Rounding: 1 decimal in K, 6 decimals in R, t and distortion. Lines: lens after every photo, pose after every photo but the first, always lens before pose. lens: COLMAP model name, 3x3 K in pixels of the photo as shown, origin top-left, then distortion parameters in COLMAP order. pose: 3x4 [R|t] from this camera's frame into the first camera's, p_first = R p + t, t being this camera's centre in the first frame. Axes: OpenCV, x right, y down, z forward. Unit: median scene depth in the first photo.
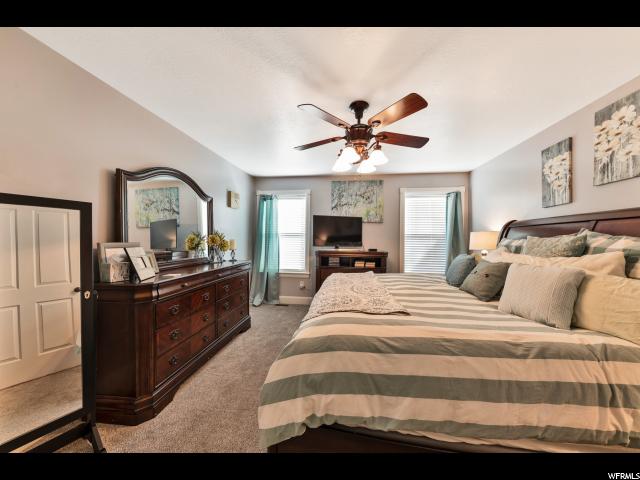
lens RADIAL K [[222.4, 0, 318.1], [0, 222.4, 242.5], [0, 0, 1]] dist [0.000677, -0.001653]
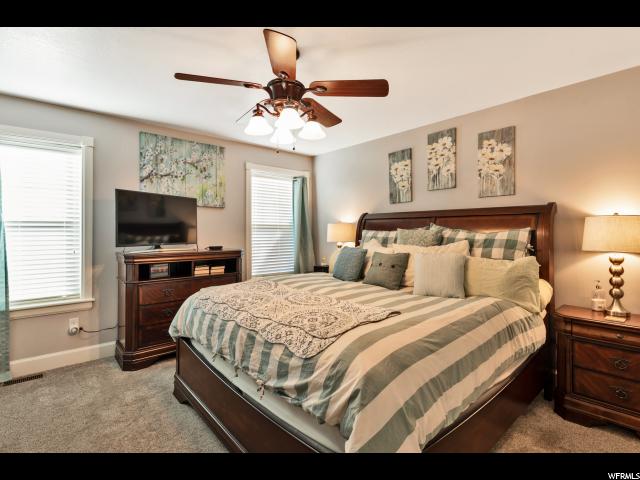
lens RADIAL K [[320.6, 0, 321.1], [0, 320.6, 236.3], [0, 0, 1]] dist [0.005266, -0.000646]
pose [[0.646414, -0.025550, 0.762559, -0.483930], [0.017741, 0.999672, 0.018456, -0.023369], [-0.762780, 0.001598, 0.646656, 0.198497]]
